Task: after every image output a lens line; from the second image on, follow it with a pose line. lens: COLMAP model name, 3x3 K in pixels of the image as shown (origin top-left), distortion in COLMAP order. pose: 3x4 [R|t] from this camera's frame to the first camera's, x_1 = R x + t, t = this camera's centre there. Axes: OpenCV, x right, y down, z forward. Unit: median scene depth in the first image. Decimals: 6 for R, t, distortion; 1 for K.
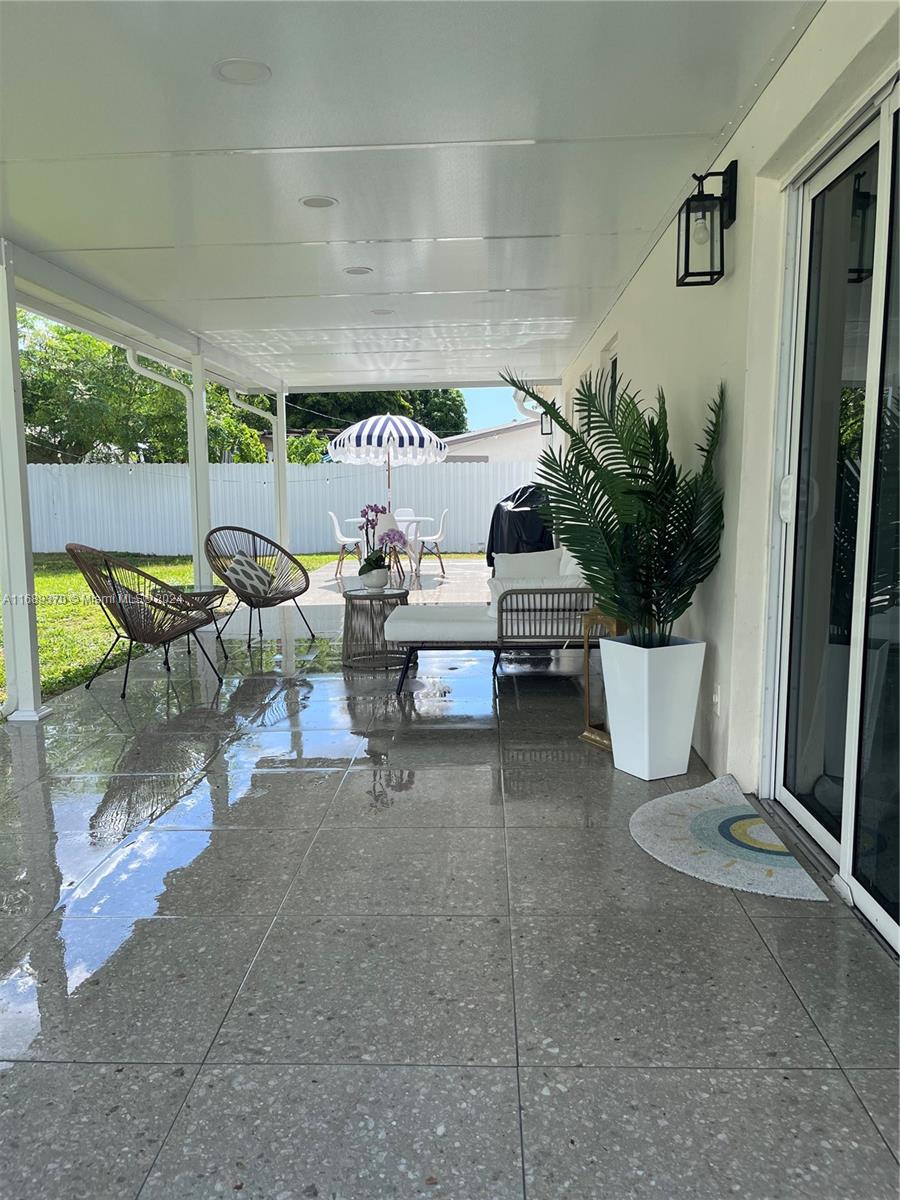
lens RADIAL K [[900.6, 0, 473.8], [0, 900.6, 615.0], [0, 0, 1]] dist [0.029347, -0.011929]
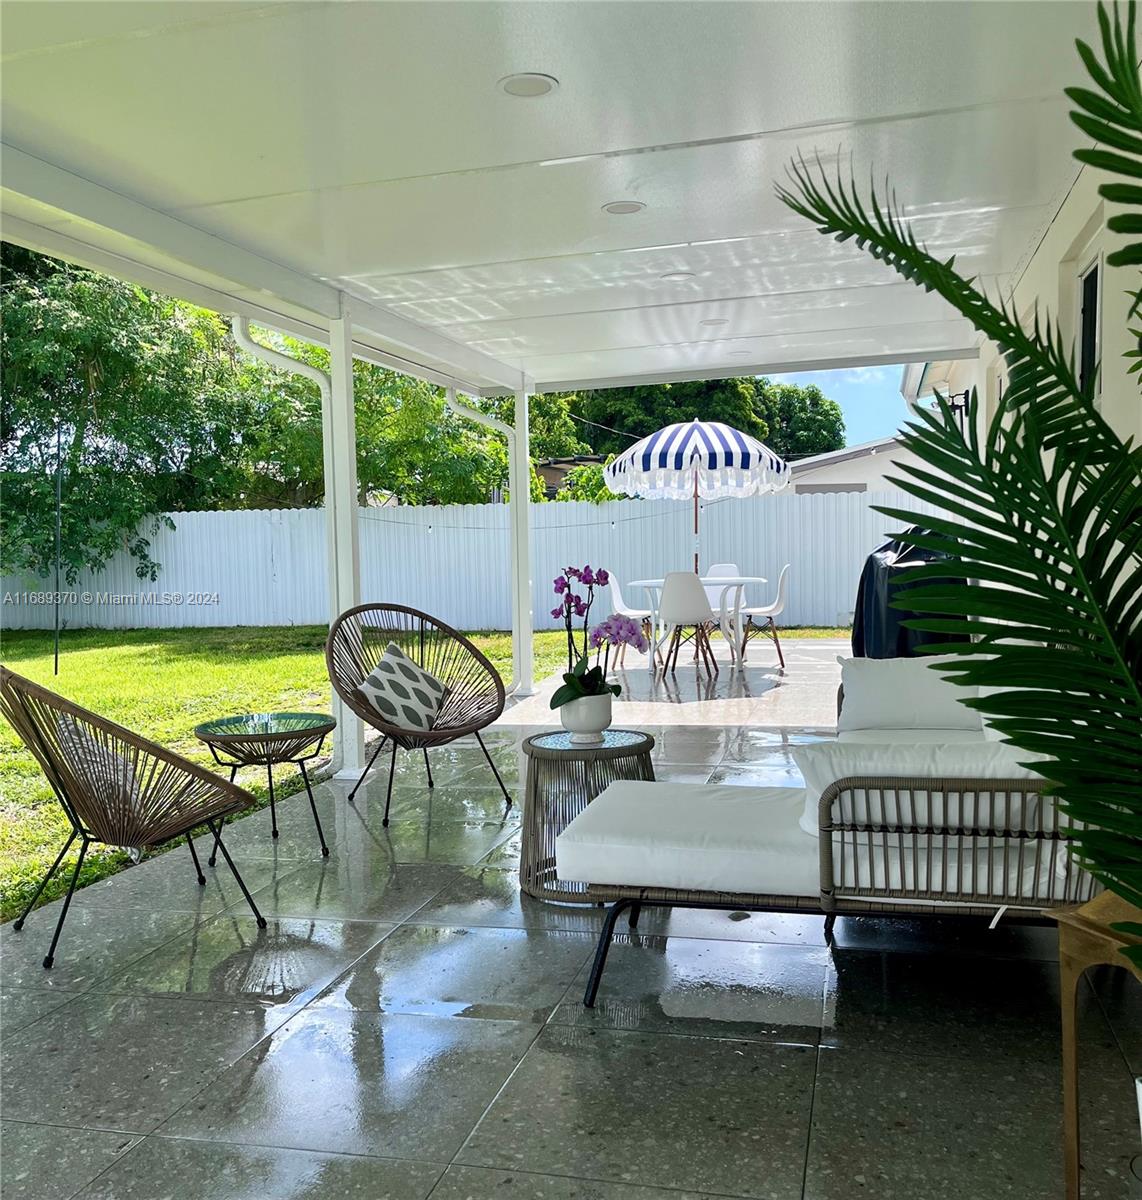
lens RADIAL K [[1151.4, 0, 581.1], [0, 1151.4, 597.0], [0, 0, 1]] dist [0.045283, 0.000000]
pose [[0.972302, -0.003660, -0.233699, 0.030907], [-0.016094, 0.996456, -0.082565, -0.044062], [0.233173, 0.084040, 0.968797, 0.315882]]
